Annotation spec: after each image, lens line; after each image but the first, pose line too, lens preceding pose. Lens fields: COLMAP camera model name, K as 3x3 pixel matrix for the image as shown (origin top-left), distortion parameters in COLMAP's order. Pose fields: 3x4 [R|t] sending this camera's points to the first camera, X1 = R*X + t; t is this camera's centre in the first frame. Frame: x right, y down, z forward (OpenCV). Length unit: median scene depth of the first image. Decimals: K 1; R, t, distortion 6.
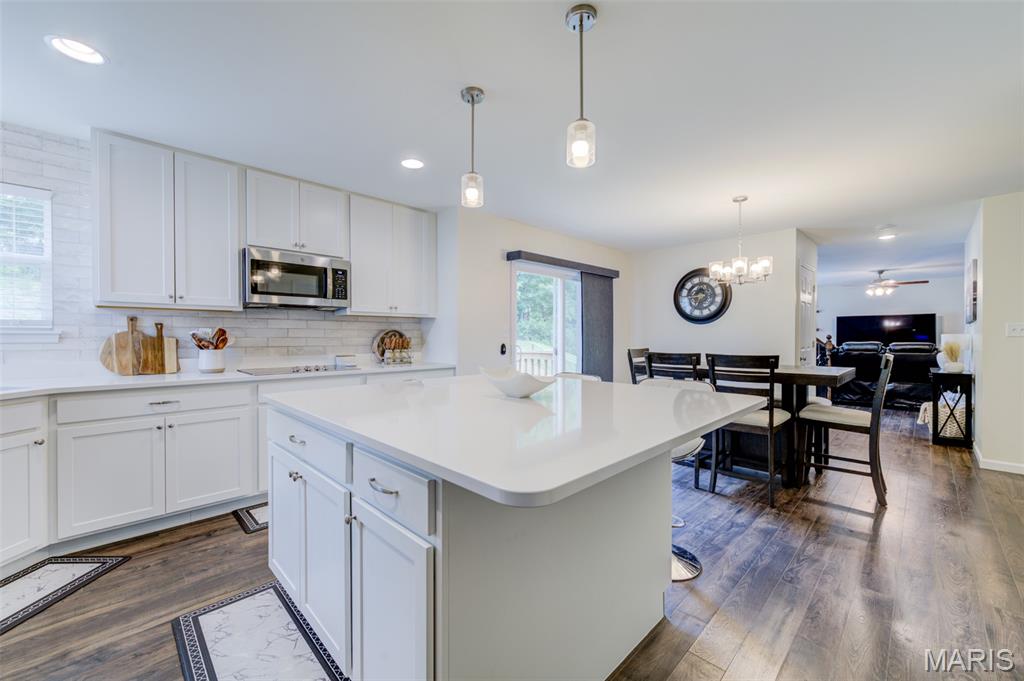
lens RADIAL K [[400.1, 0, 513.9], [0, 400.1, 340.1], [0, 0, 1]] dist [0.003855, -0.000602]
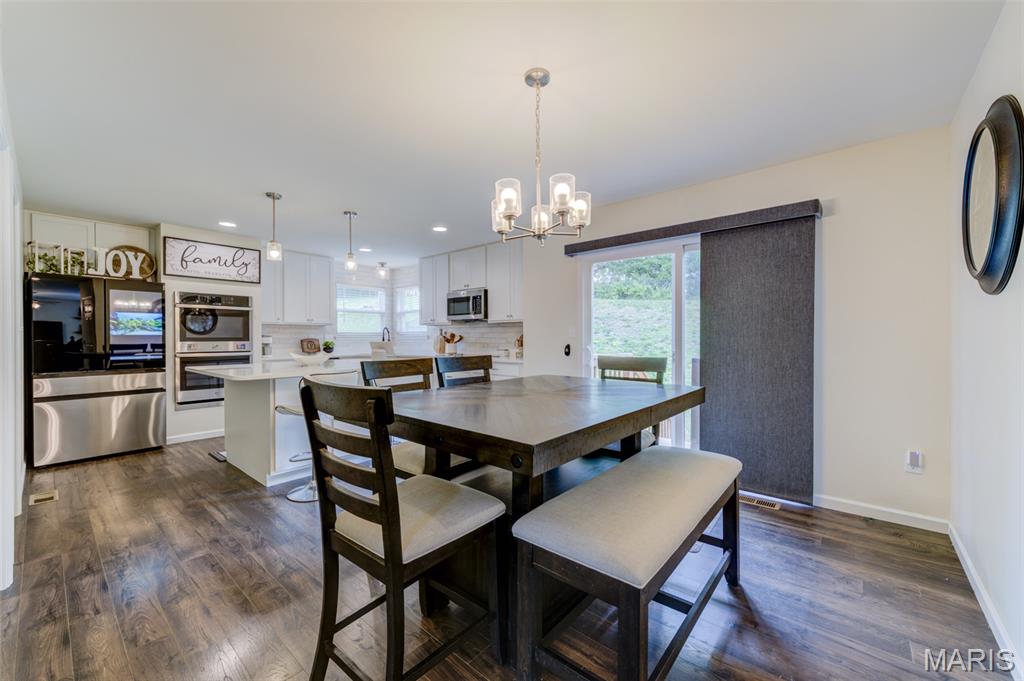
lens RADIAL K [[407.0, 0, 516.8], [0, 407.0, 339.5], [0, 0, 1]] dist [0.007757, -0.000017]
pose [[0.082777, 0.004656, -0.996557, 1.312071], [-0.009242, 0.999950, 0.003904, -0.007512], [0.996525, 0.008887, 0.082816, 1.107933]]
